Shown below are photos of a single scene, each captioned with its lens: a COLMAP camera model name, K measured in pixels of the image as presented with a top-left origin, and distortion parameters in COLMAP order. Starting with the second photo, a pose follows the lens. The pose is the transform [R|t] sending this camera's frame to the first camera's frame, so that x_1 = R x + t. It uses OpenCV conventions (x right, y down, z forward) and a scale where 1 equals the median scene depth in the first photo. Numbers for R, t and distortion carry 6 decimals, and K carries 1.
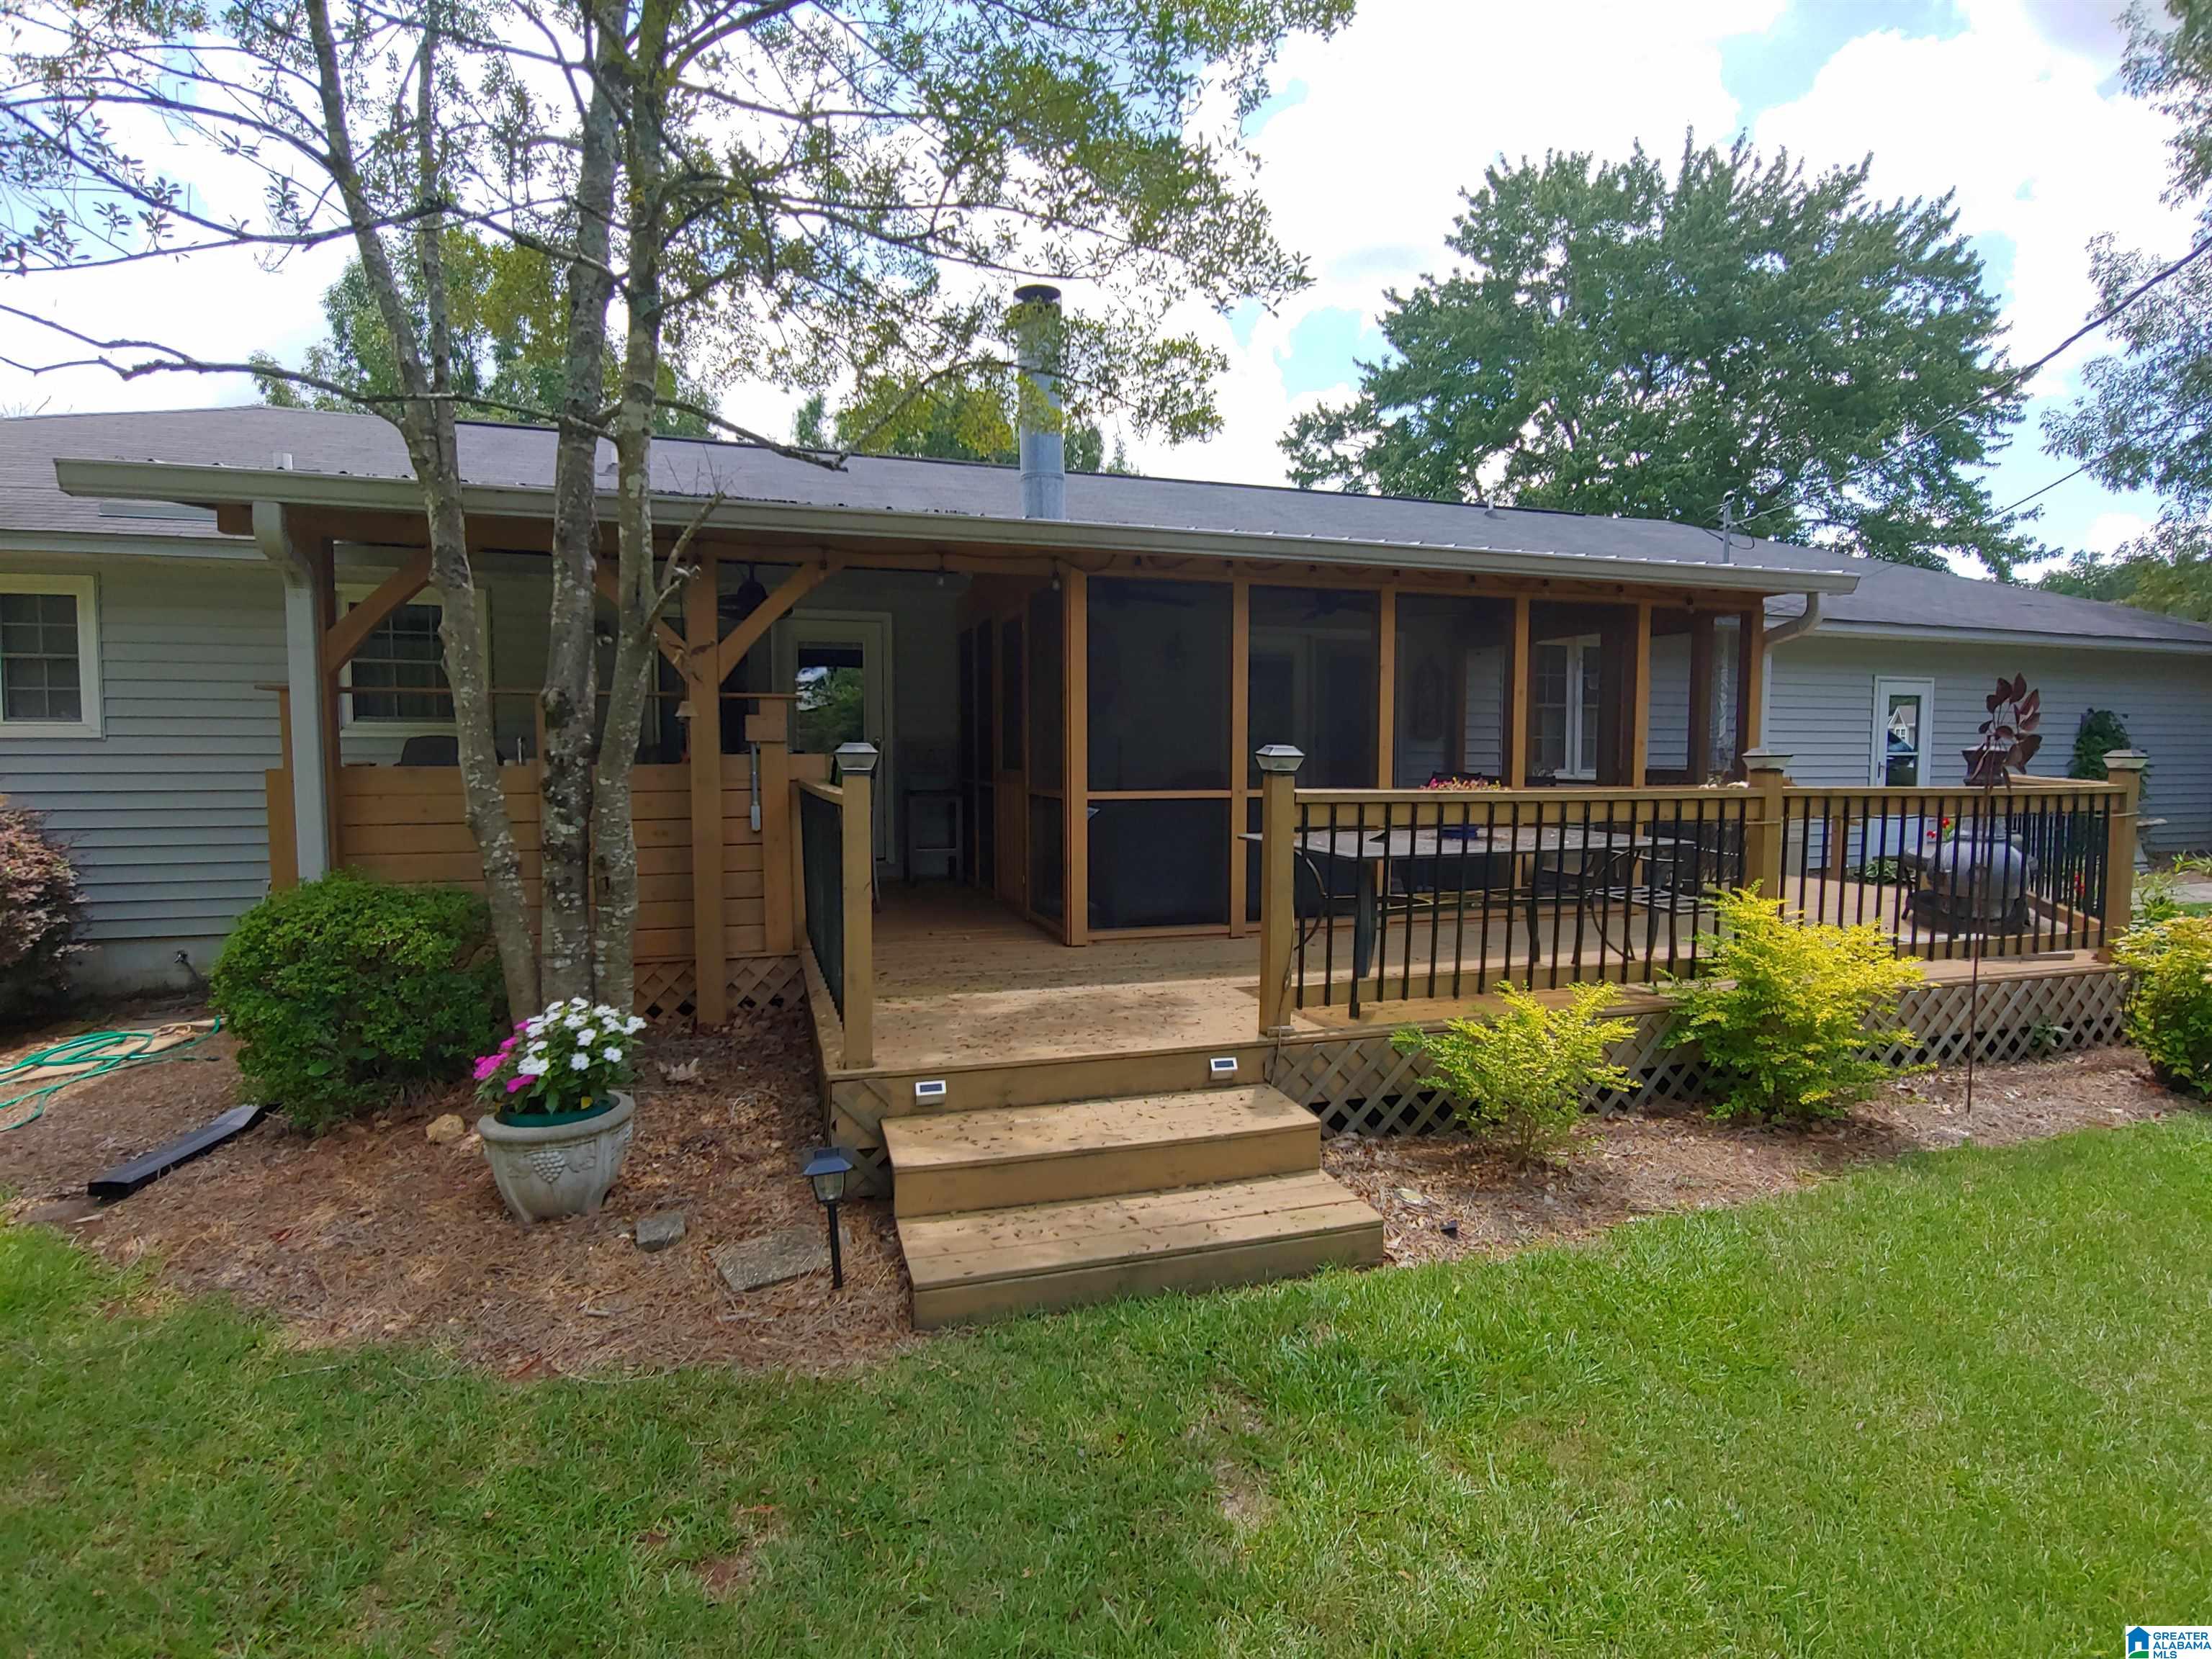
lens RADIAL K [[1124.1, 0, 1108.3], [0, 1124.1, 840.0], [0, 0, 1]] dist [-0.013463, 0.000209]
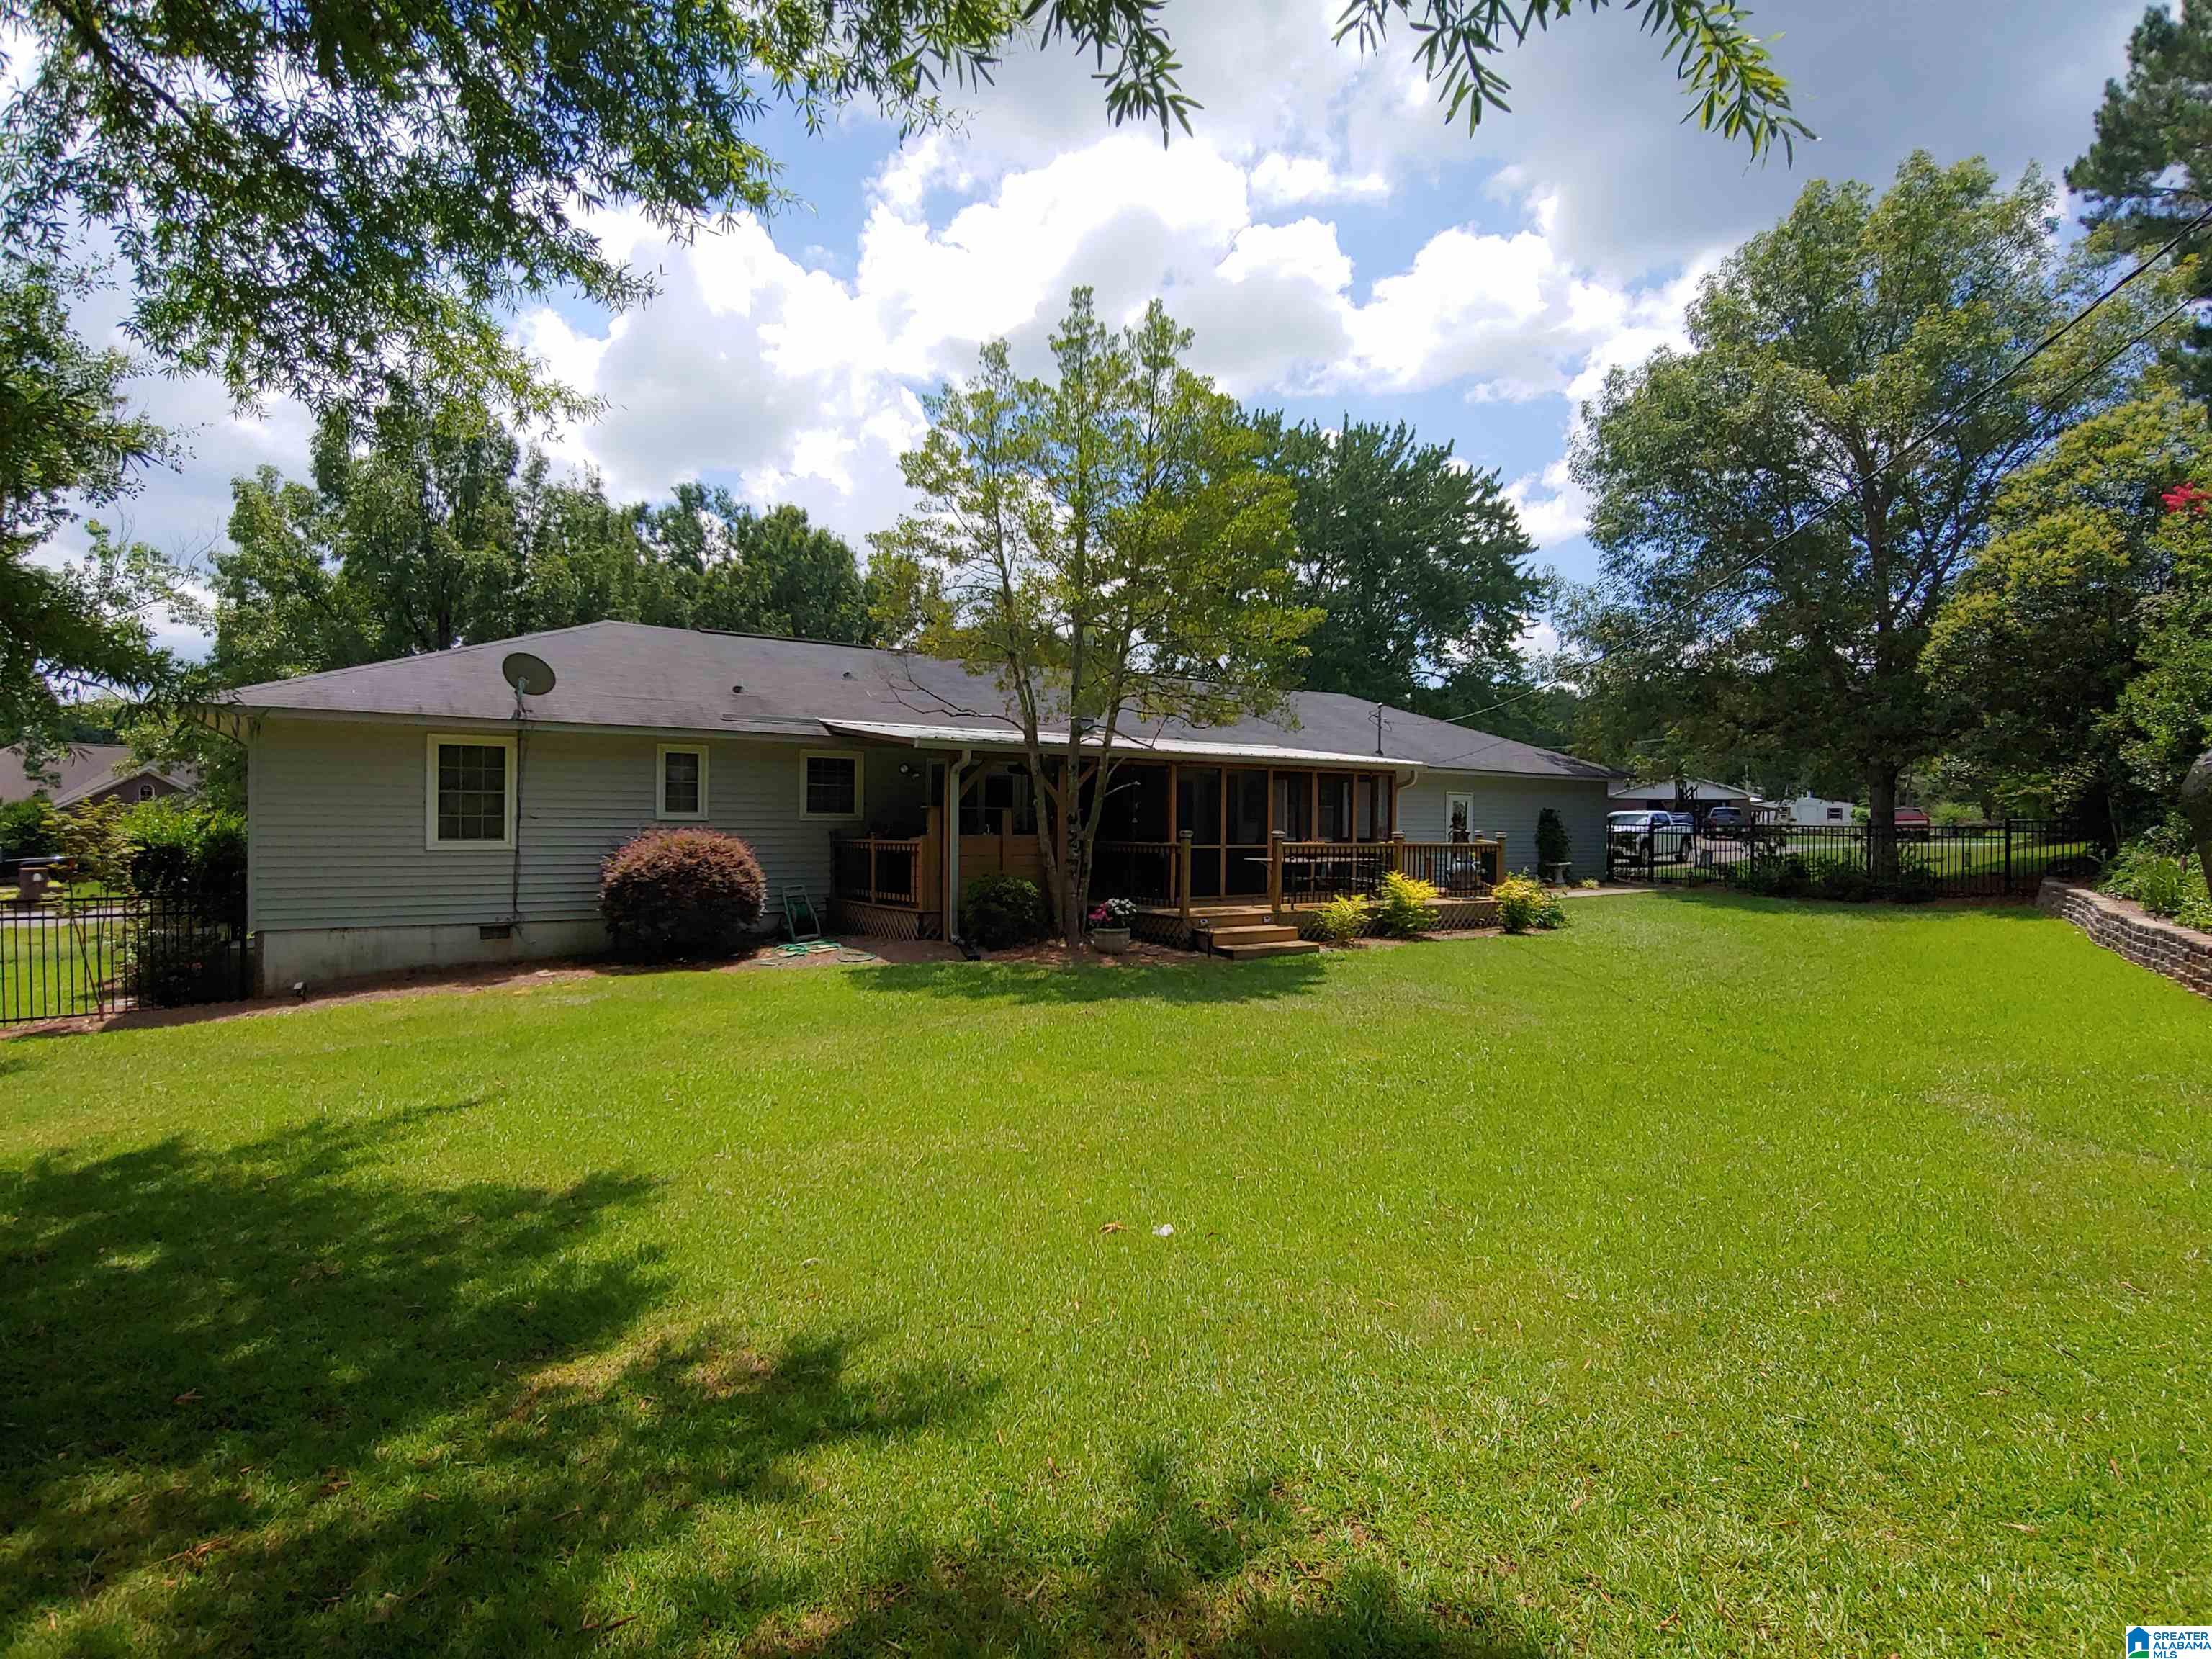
lens RADIAL K [[1124.1, 0, 1104.0], [0, 1124.1, 828.2], [0, 0, 1]] dist [-0.013463, 0.000209]
pose [[0.964048, 0.004880, 0.265684, -0.198849], [0.012447, 0.997905, -0.063494, 0.018901], [-0.265437, 0.064518, 0.961967, -0.344974]]
